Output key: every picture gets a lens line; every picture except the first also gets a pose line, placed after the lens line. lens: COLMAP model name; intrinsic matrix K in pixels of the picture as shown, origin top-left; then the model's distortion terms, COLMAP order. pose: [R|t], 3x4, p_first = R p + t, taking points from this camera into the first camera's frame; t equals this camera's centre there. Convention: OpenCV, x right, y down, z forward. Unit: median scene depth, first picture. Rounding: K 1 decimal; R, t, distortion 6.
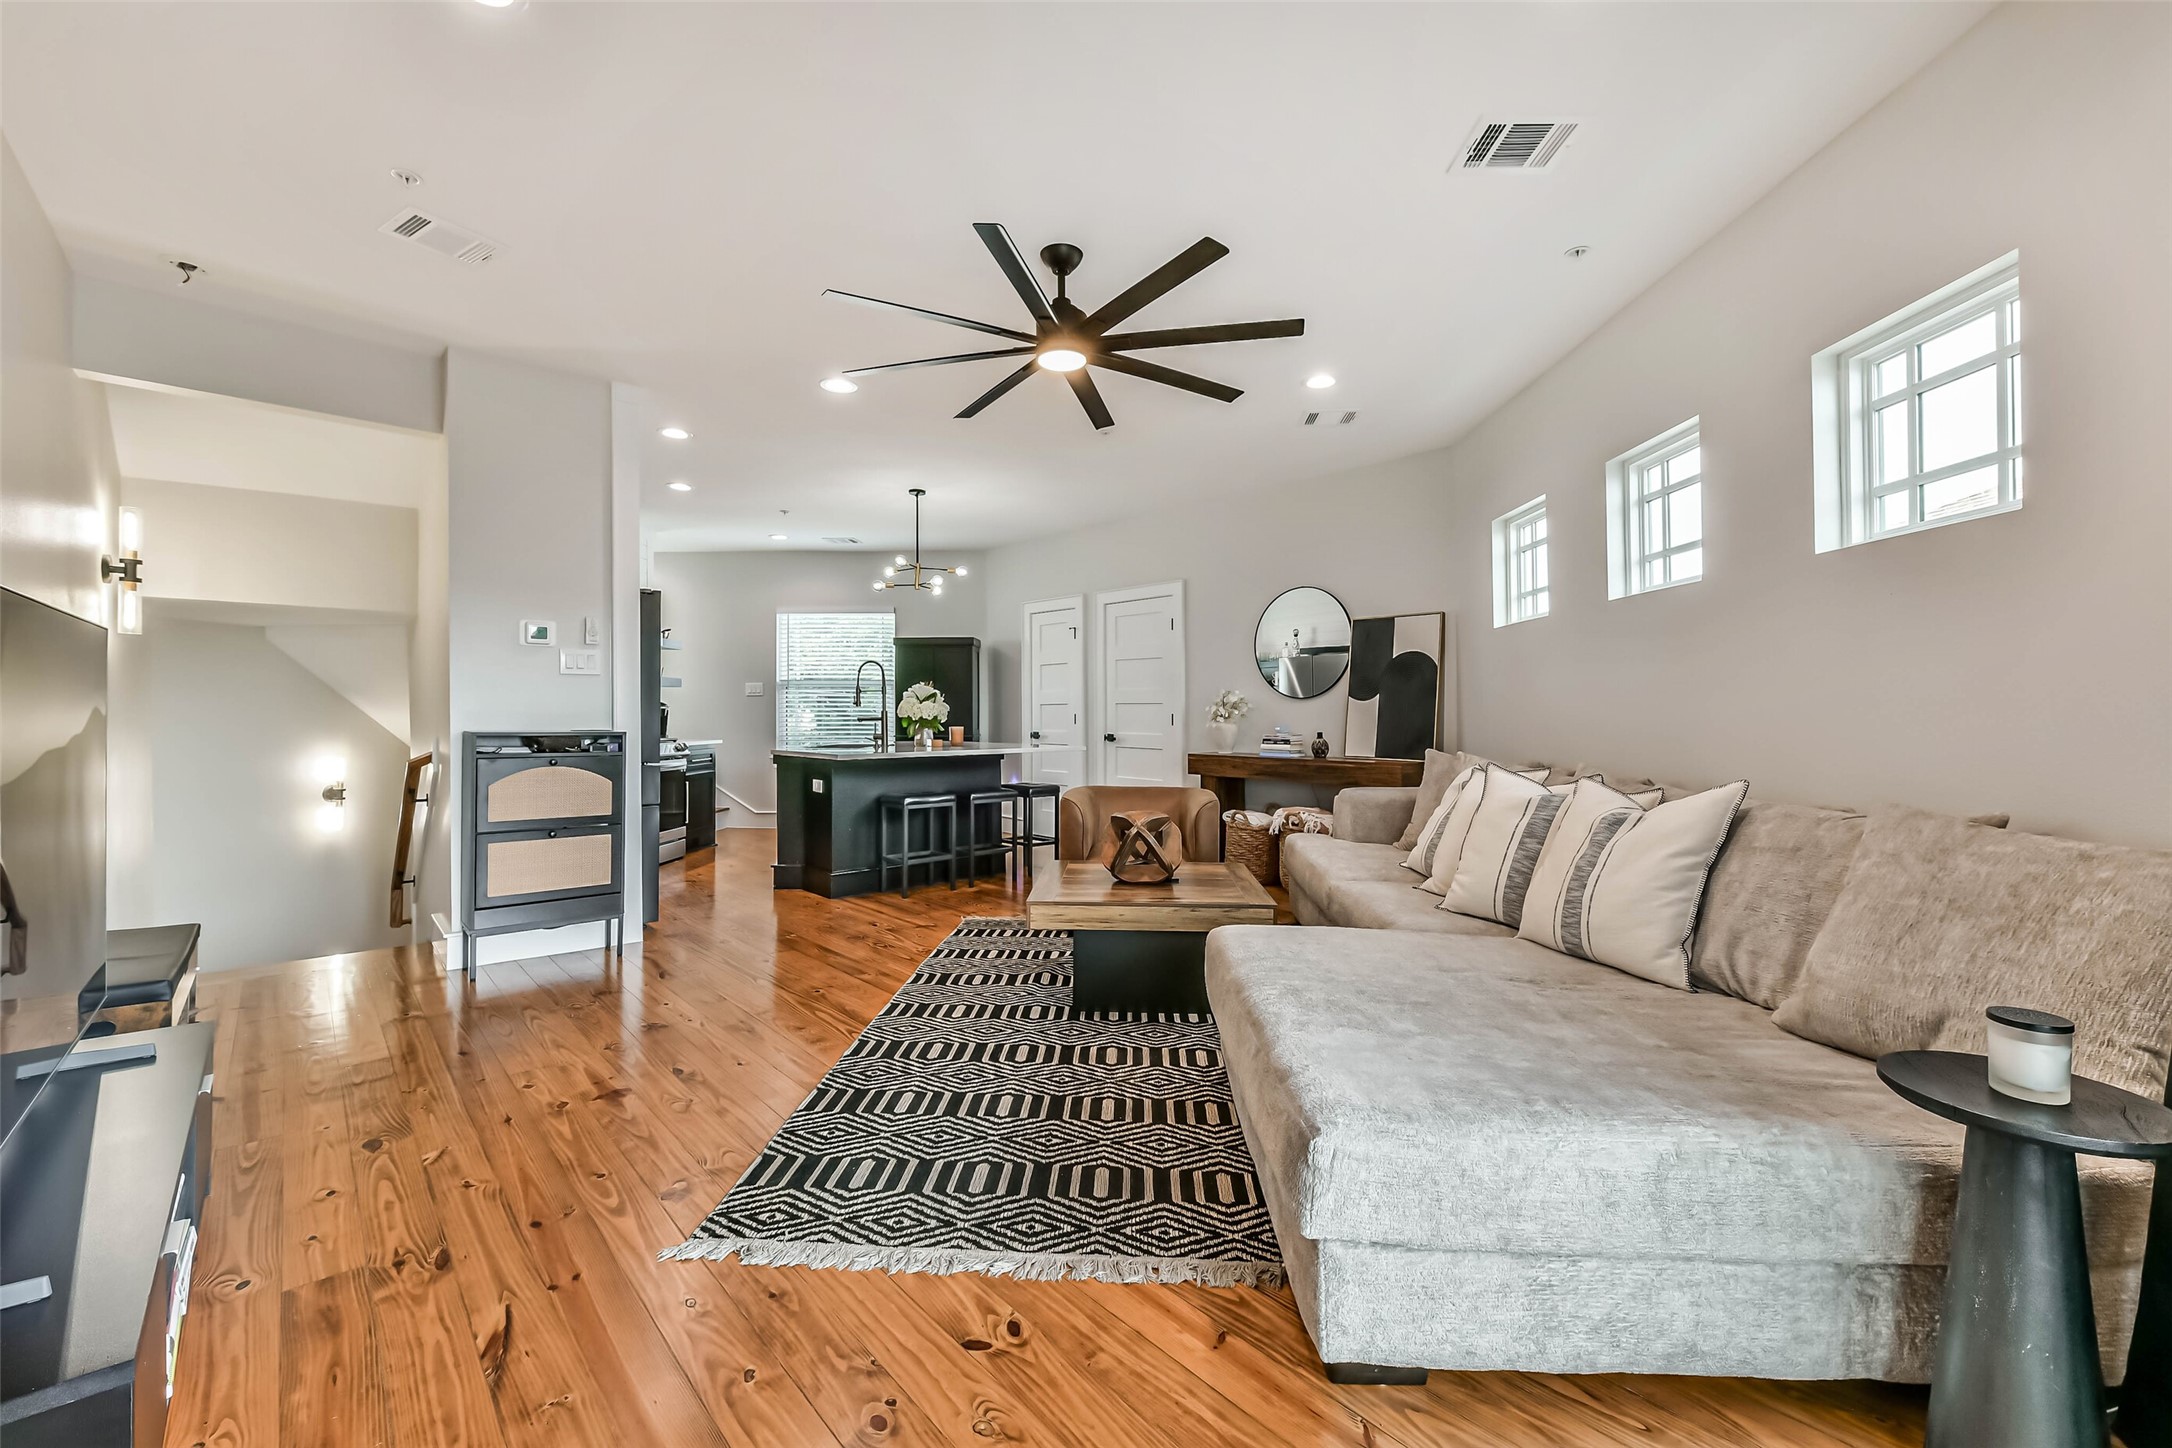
lens RADIAL K [[869.4, 0, 1087.7], [0, 869.4, 718.4], [0, 0, 1]] dist [0.001291, -0.004330]
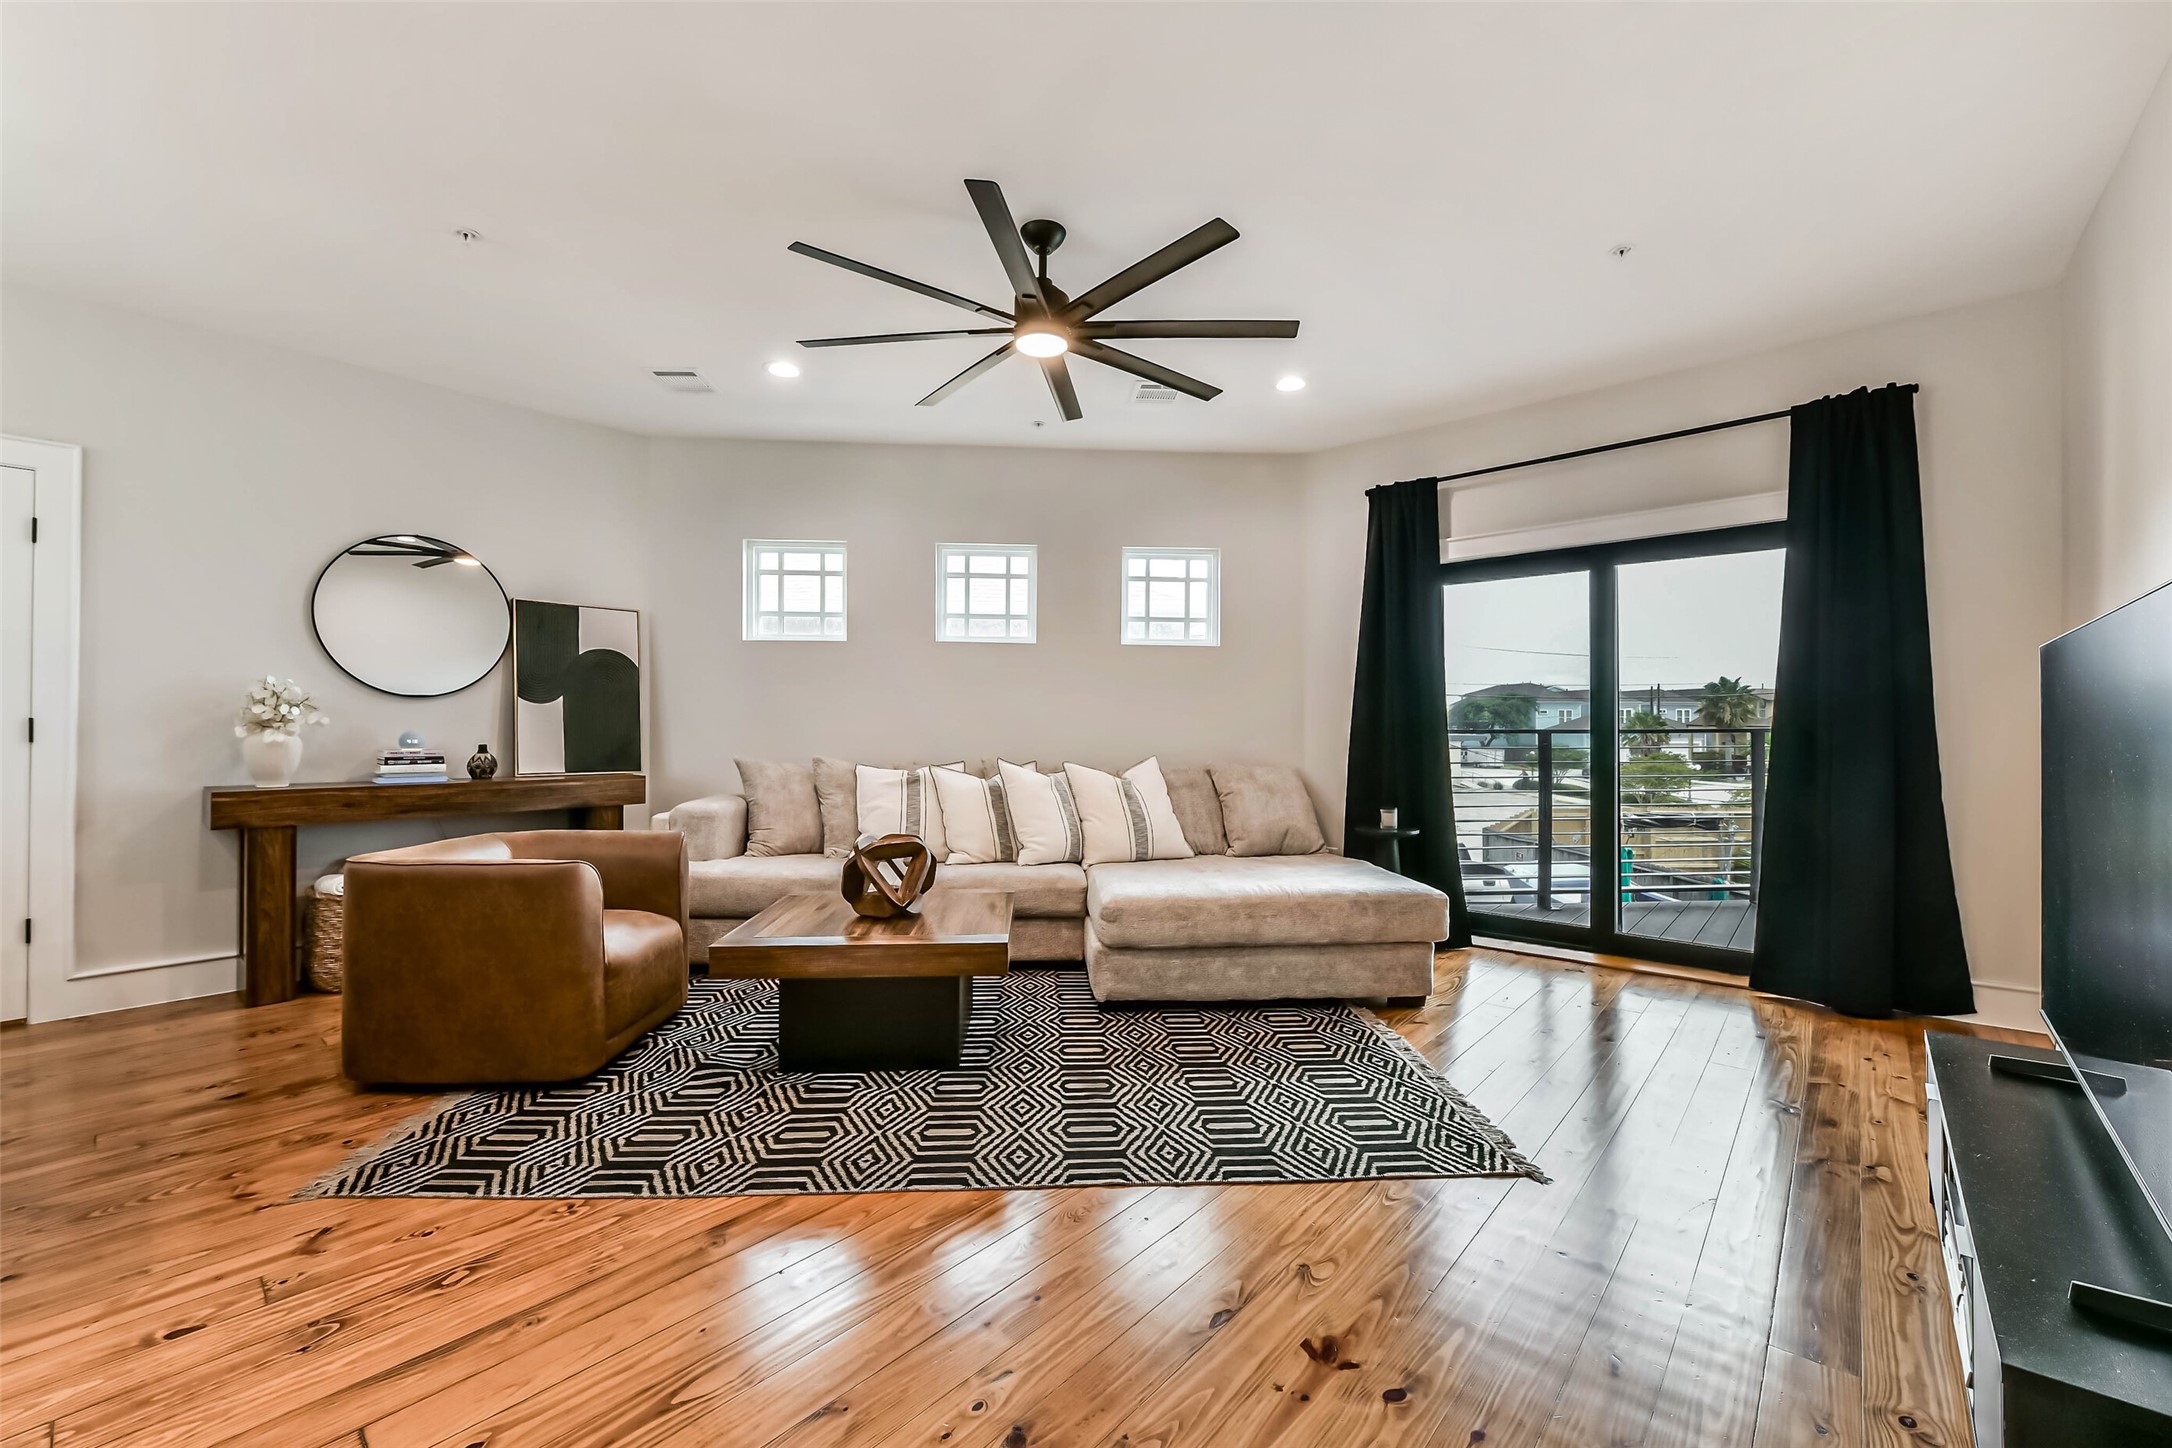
lens RADIAL K [[867.9, 0, 1088.5], [0, 867.9, 728.2], [0, 0, 1]] dist [-0.000935, -0.000231]
pose [[-0.102287, -0.009336, 0.994711, -0.893646], [-0.002054, 0.999956, 0.009174, -0.009630], [-0.994753, -0.001105, -0.102302, 0.972127]]
